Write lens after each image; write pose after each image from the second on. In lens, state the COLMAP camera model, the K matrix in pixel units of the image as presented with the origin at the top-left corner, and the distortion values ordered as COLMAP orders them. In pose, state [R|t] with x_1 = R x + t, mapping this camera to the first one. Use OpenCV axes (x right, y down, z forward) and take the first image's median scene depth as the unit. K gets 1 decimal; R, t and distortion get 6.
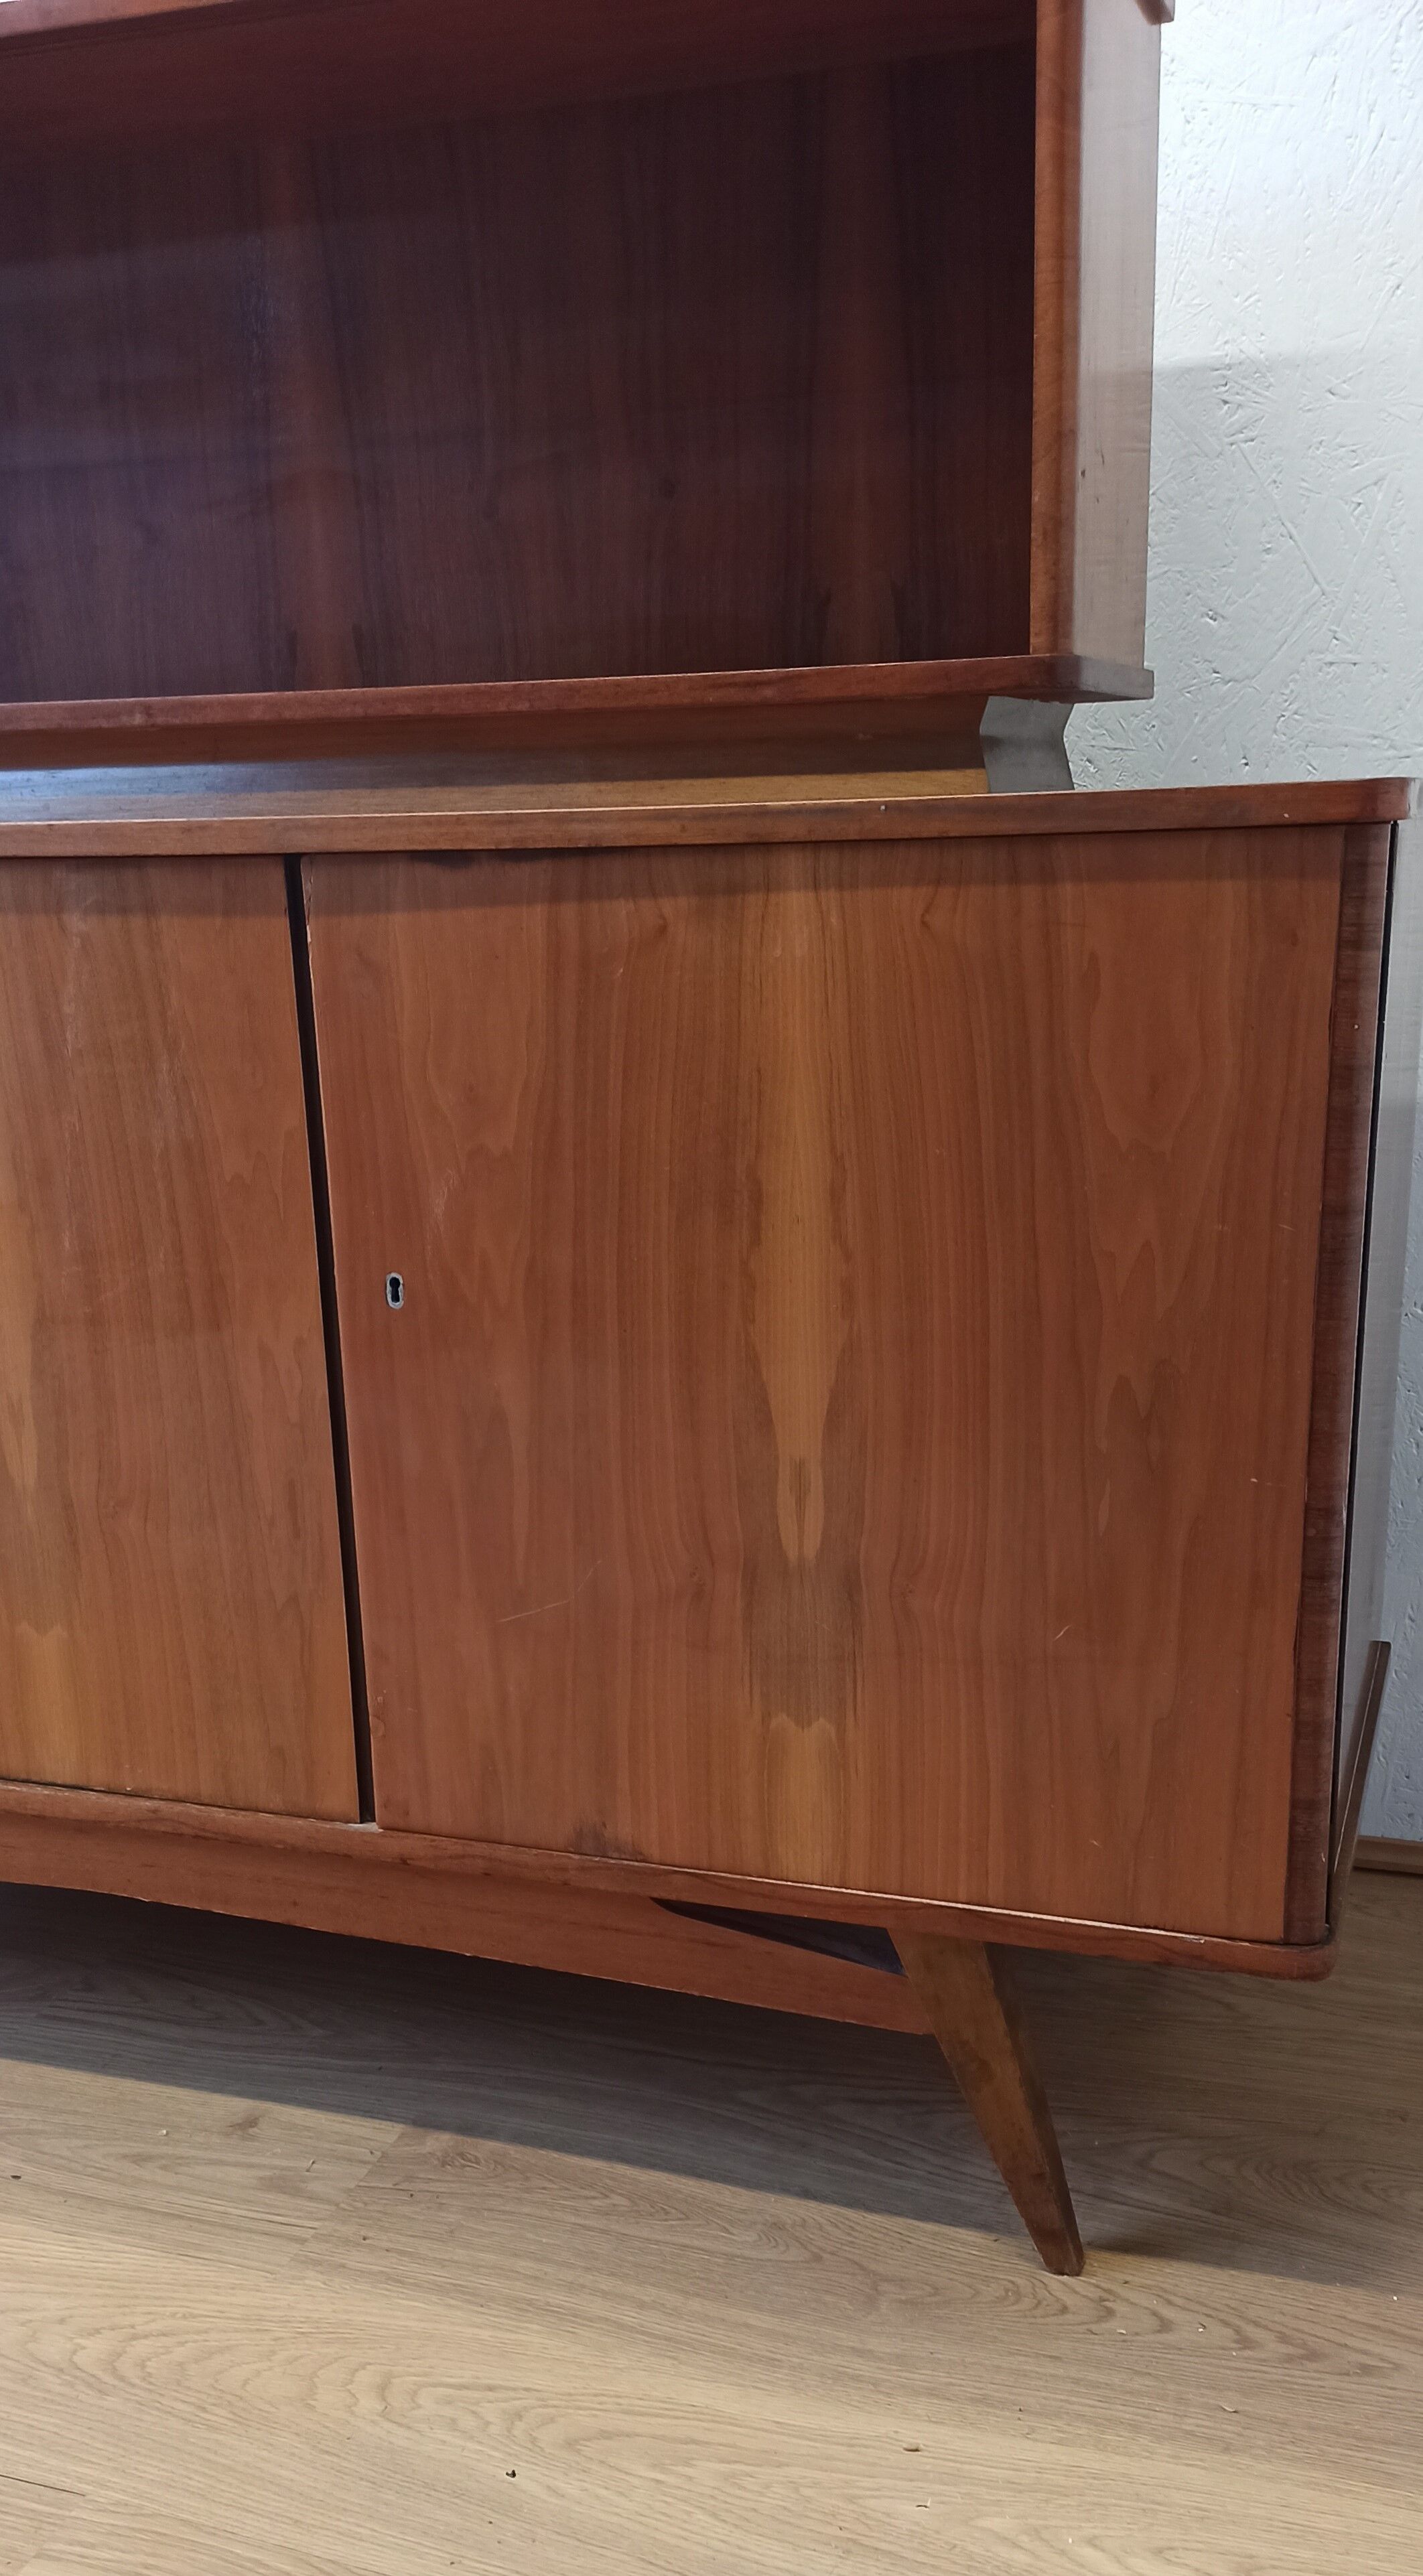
lens RADIAL K [[2282.8, 0, 722.2], [0, 2282.8, 1533.0], [0, 0, 1]] dist [0.089445, -0.140115]
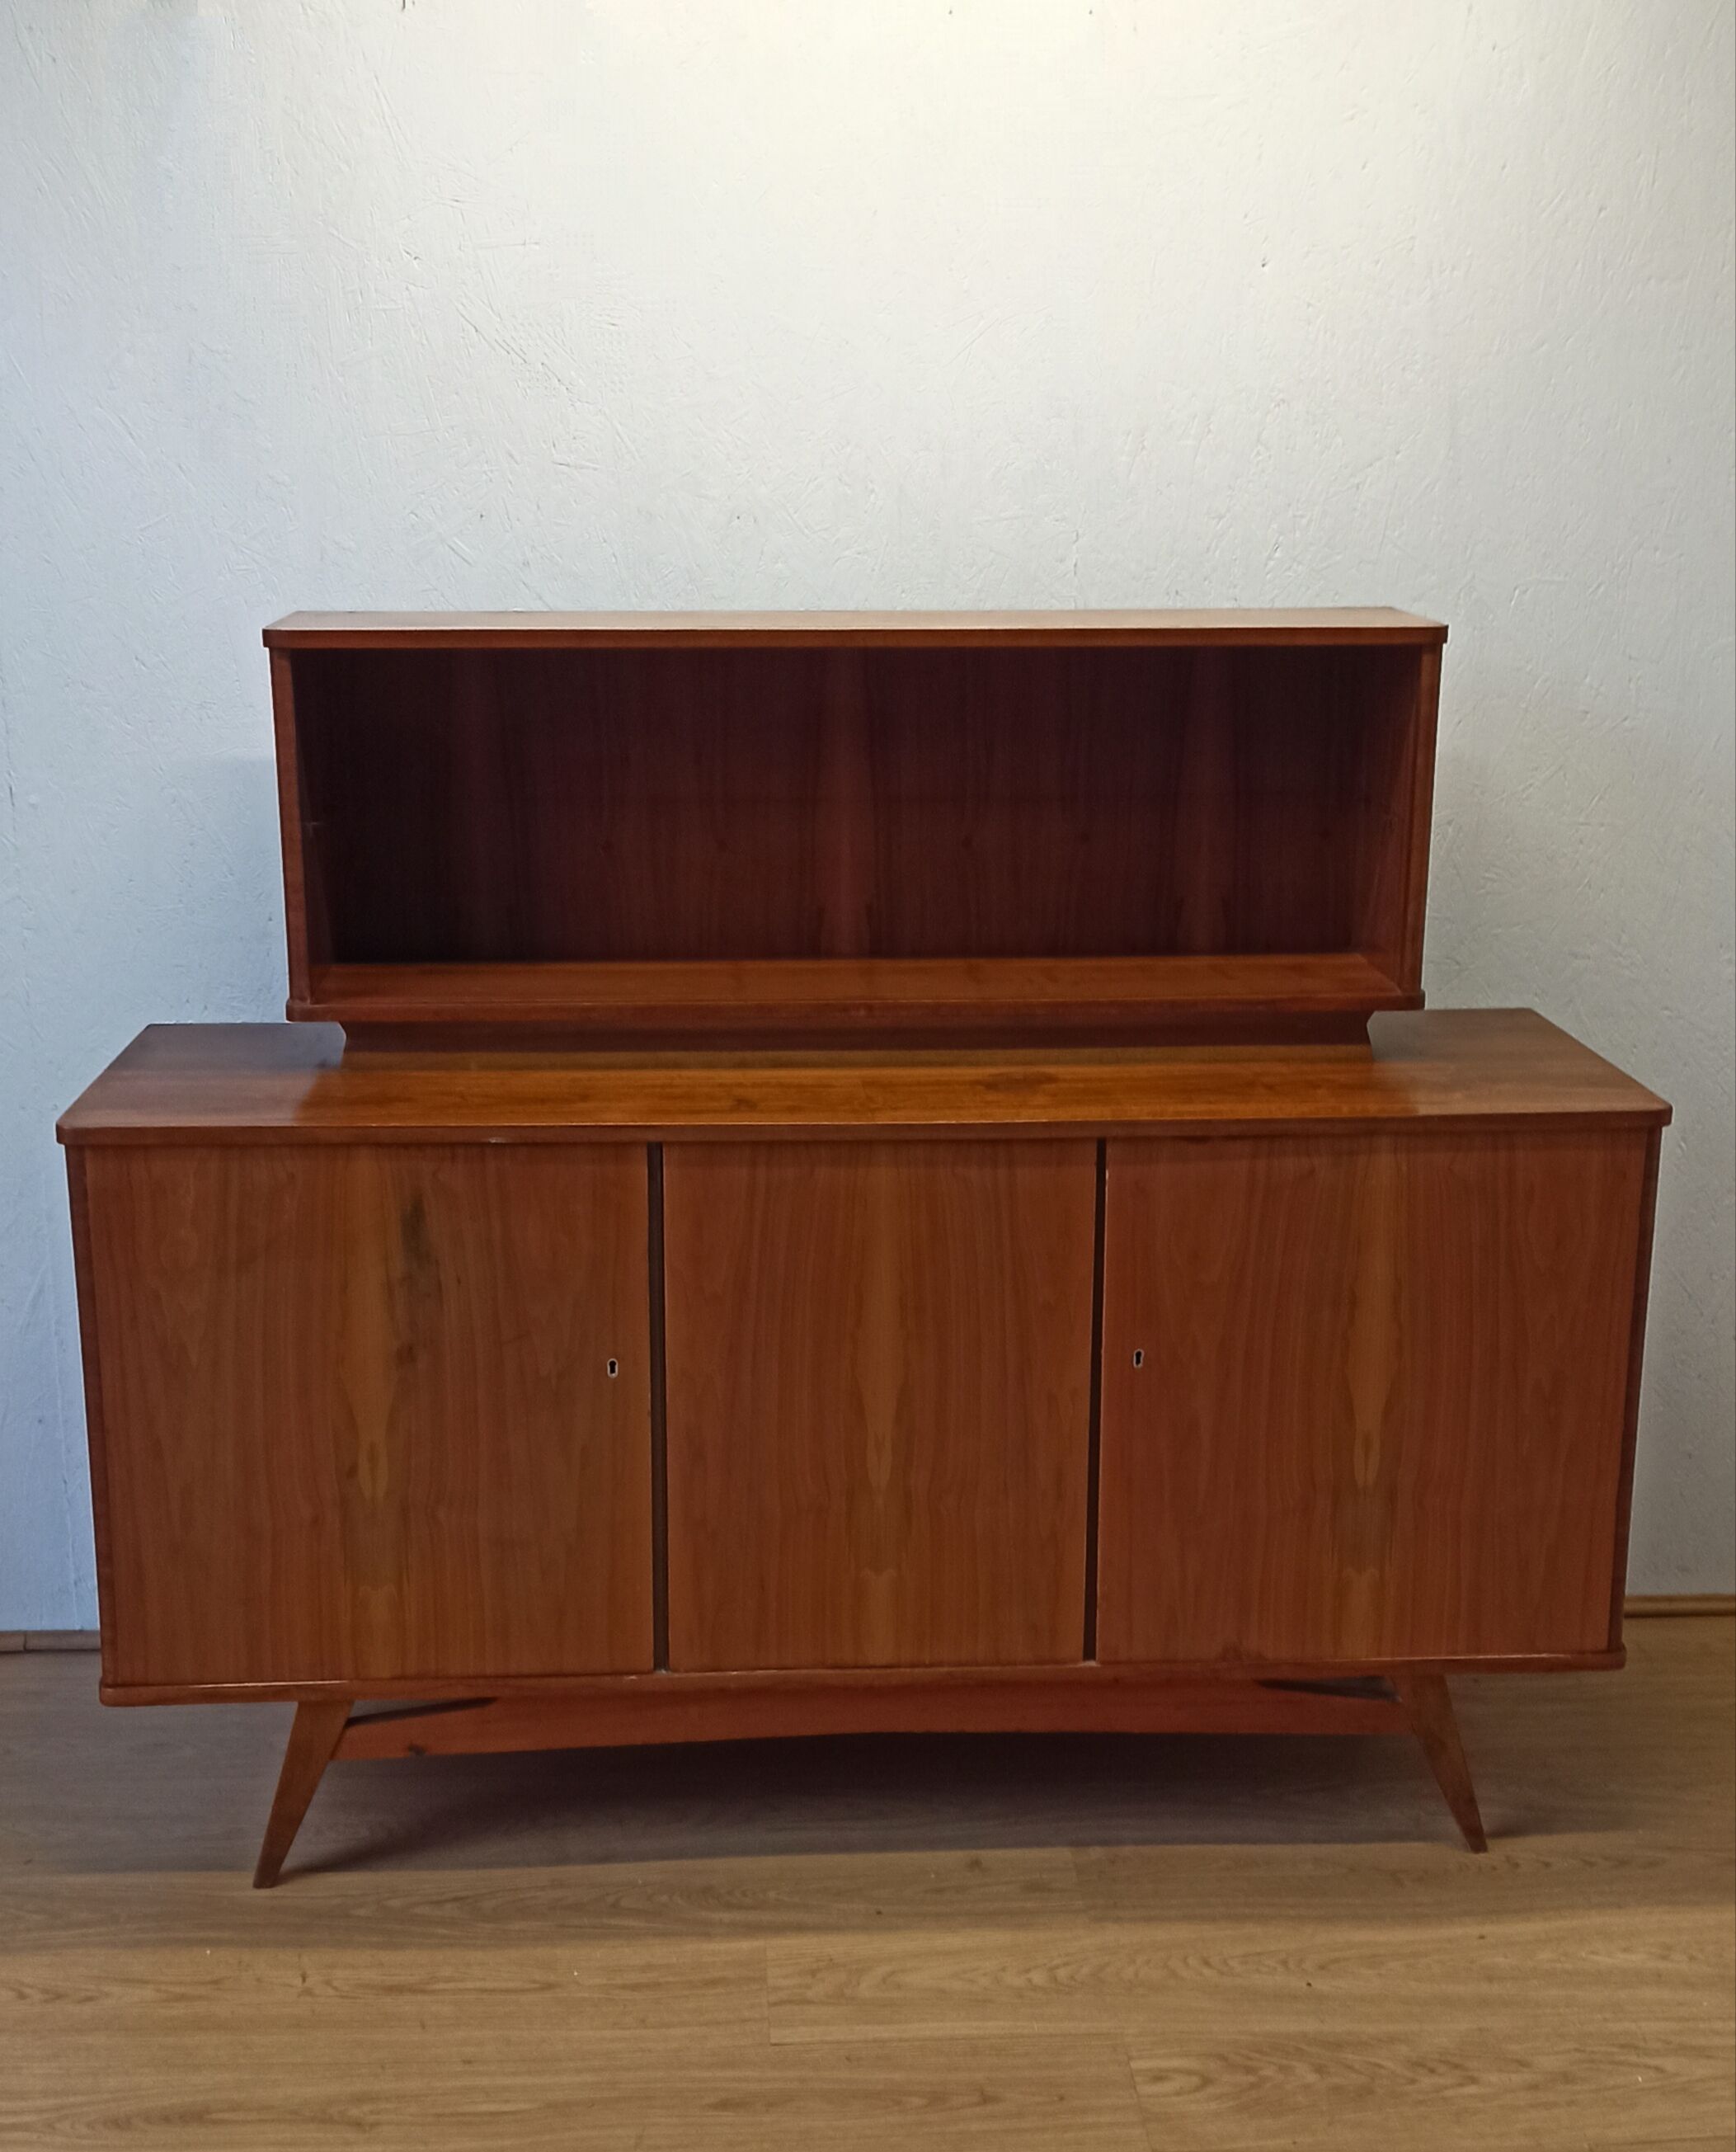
lens RADIAL K [[2792.7, 0, 858.7], [0, 2792.7, 1186.7], [0, 0, 1]] dist [0.056711, -0.068793]
pose [[0.923469, -0.073137, 0.376638, -1.168673], [0.089037, 0.995716, -0.024954, -0.205869], [-0.373199, 0.056579, 0.926024, -0.965973]]
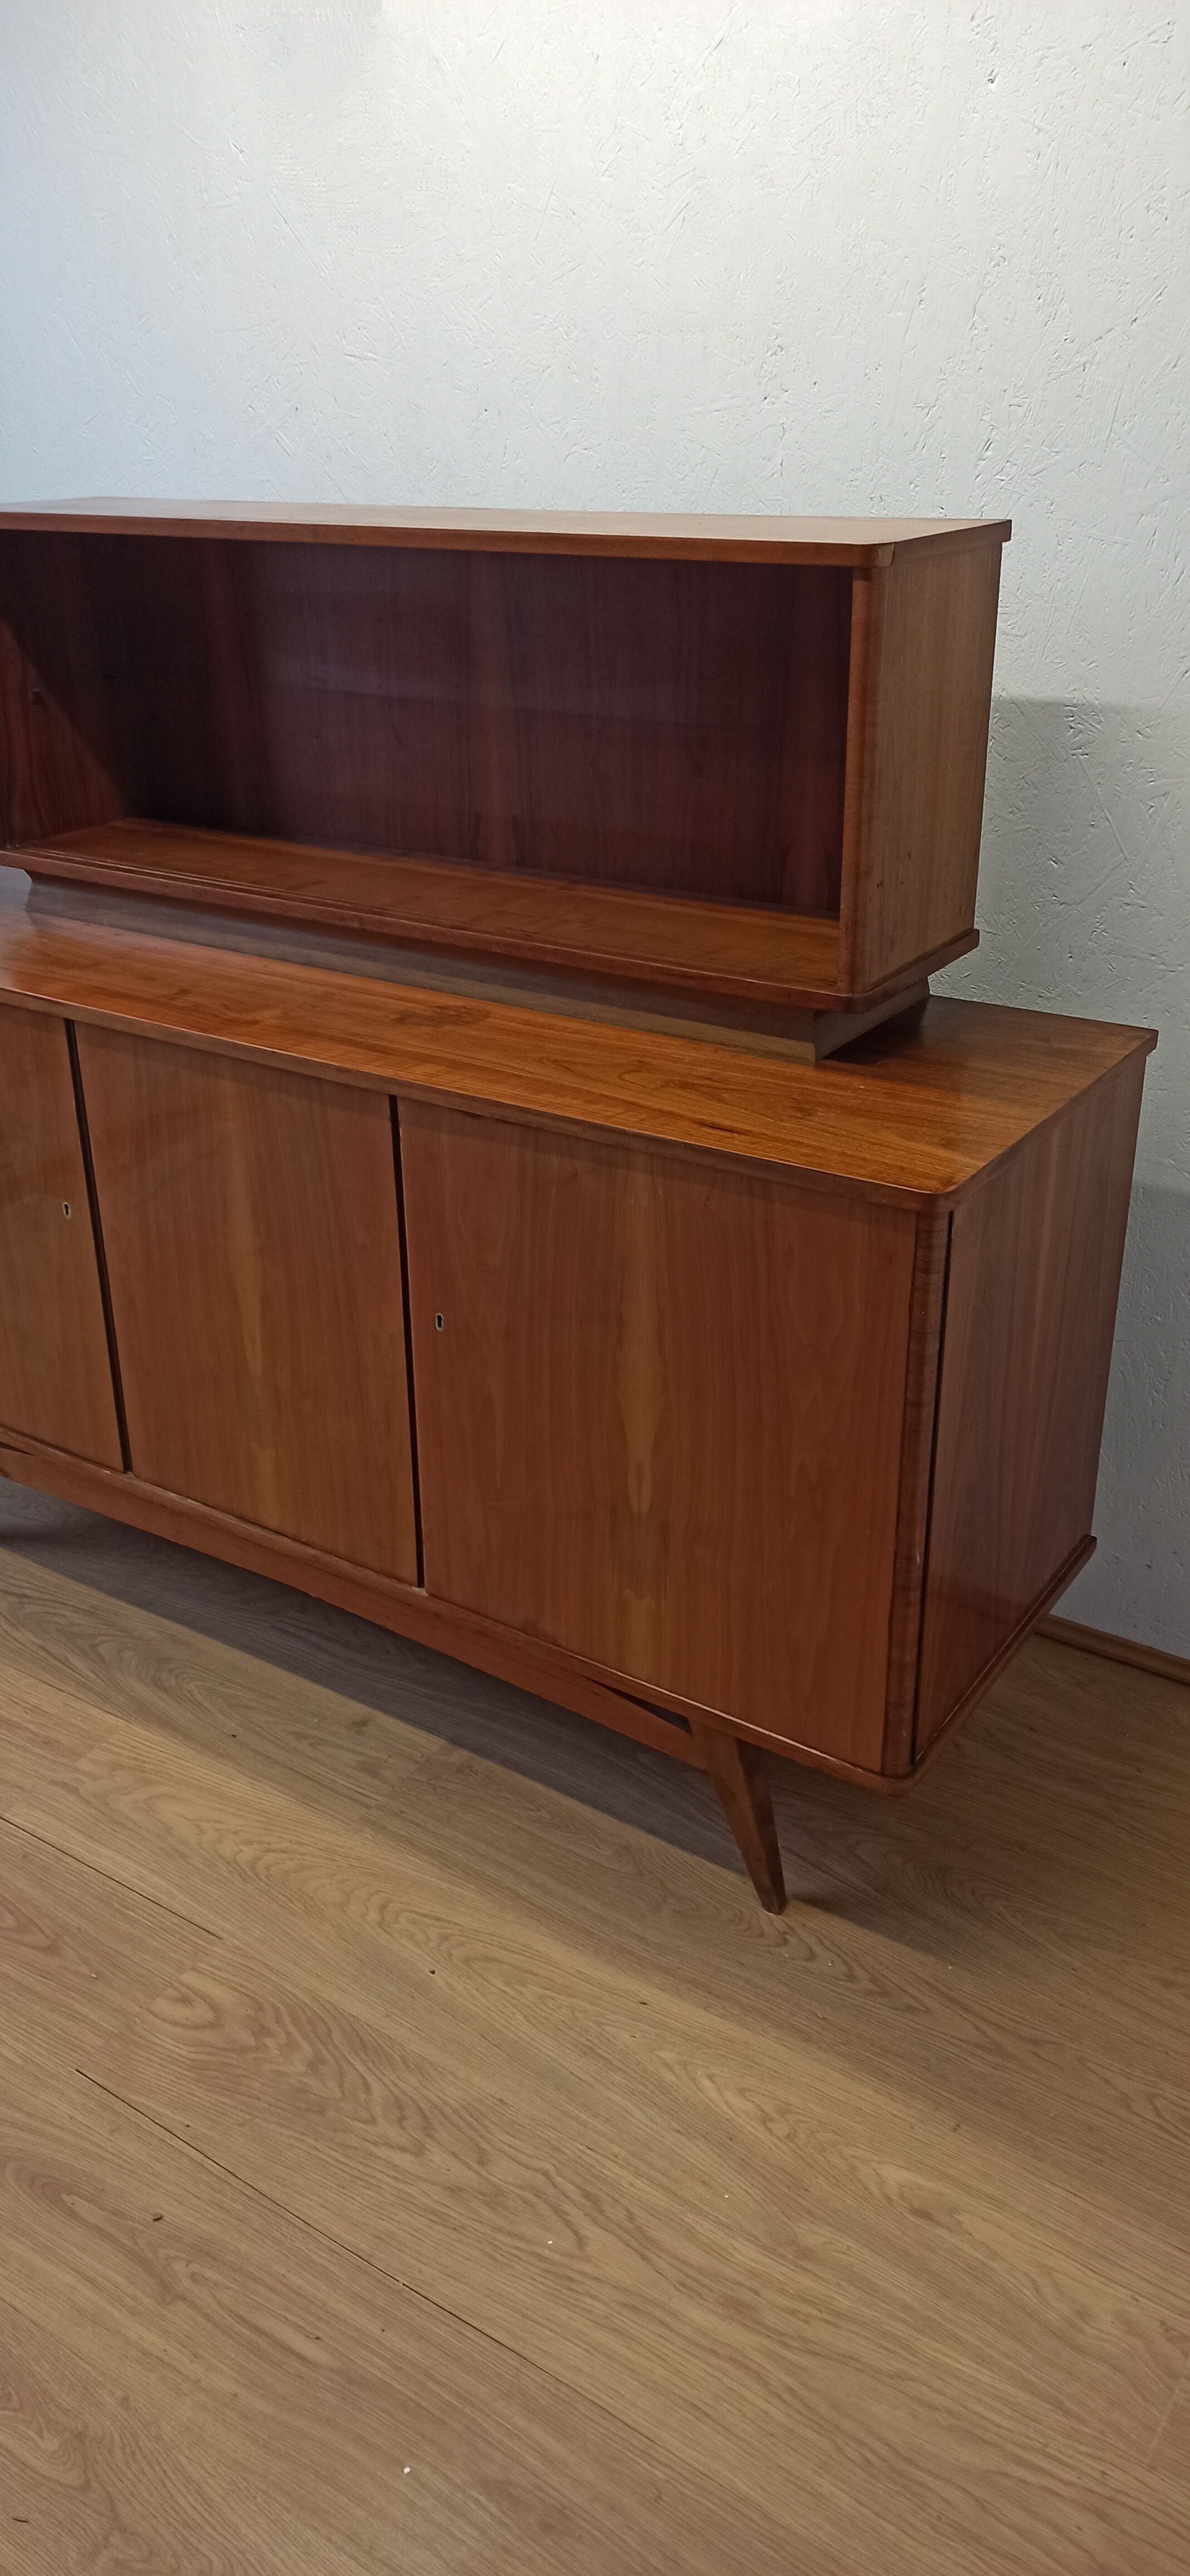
lens RADIAL K [[1890.9, 0, 599.8], [0, 1890.9, 1272.6], [0, 0, 1]] dist [0.077434, -0.104659]
pose [[0.967489, 0.119957, -0.222657, 0.298090], [-0.088385, 0.985219, 0.146738, -0.369547], [0.236968, -0.122288, 0.963790, -0.373863]]
